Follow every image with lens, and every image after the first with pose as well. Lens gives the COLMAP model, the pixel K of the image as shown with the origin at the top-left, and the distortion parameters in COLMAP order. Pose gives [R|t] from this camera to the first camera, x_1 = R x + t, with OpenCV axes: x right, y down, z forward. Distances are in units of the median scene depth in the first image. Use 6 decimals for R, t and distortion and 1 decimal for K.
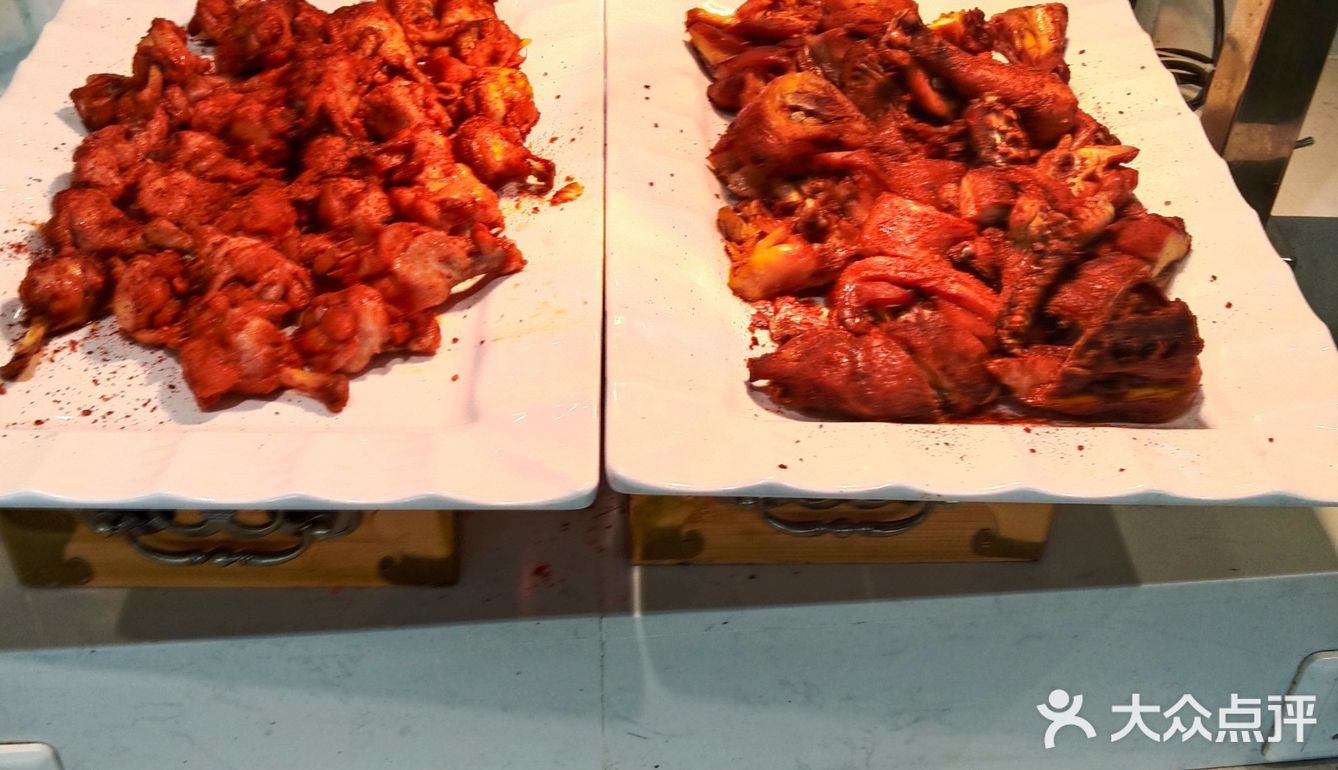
lens RADIAL K [[1504.1, 0, 669.0], [0, 1504.1, 385.0], [0, 0, 1]] dist [0.195904, -0.732653]
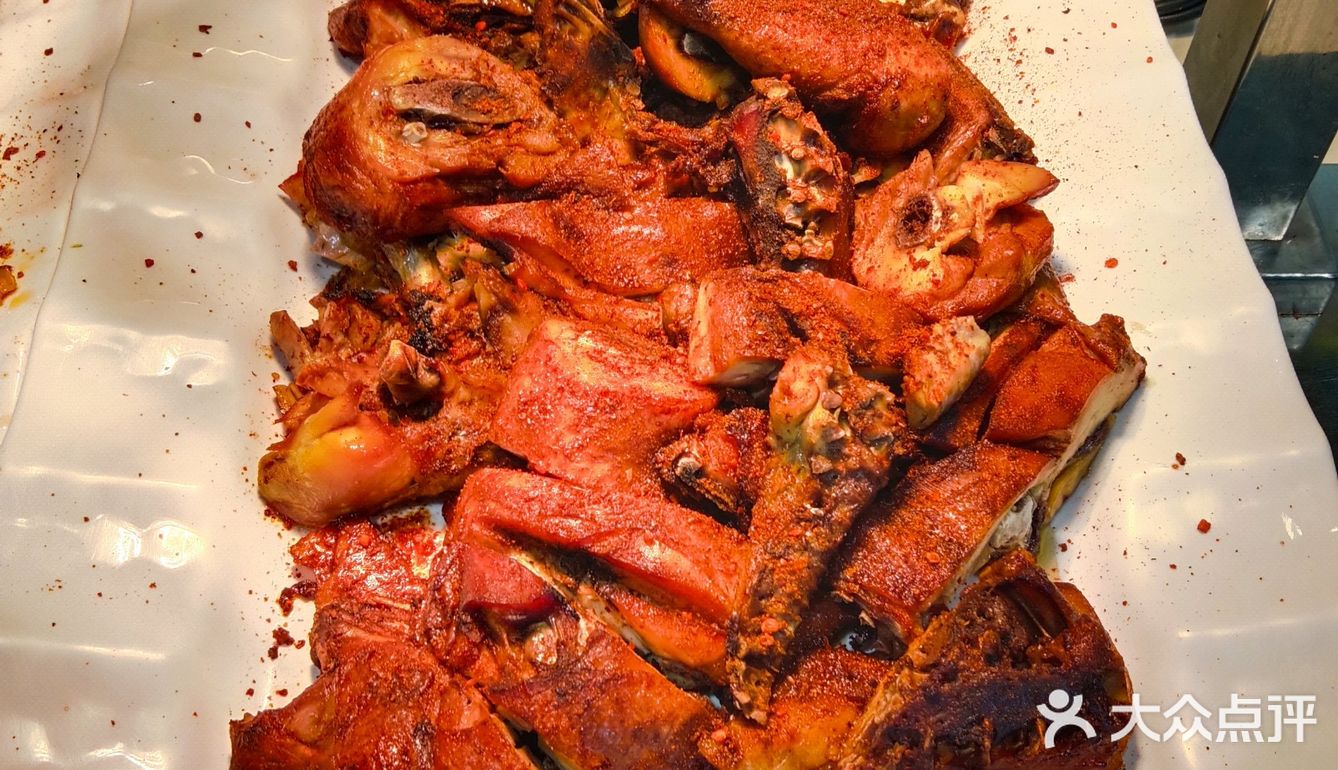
lens RADIAL K [[1504.1, 0, 669.0], [0, 1504.1, 385.0], [0, 0, 1]] dist [0.195904, -0.732653]
pose [[0.999655, -0.018336, -0.018828, 0.184952], [0.021832, 0.978205, 0.206490, -0.201207], [0.014631, -0.206829, 0.978268, 0.471484]]
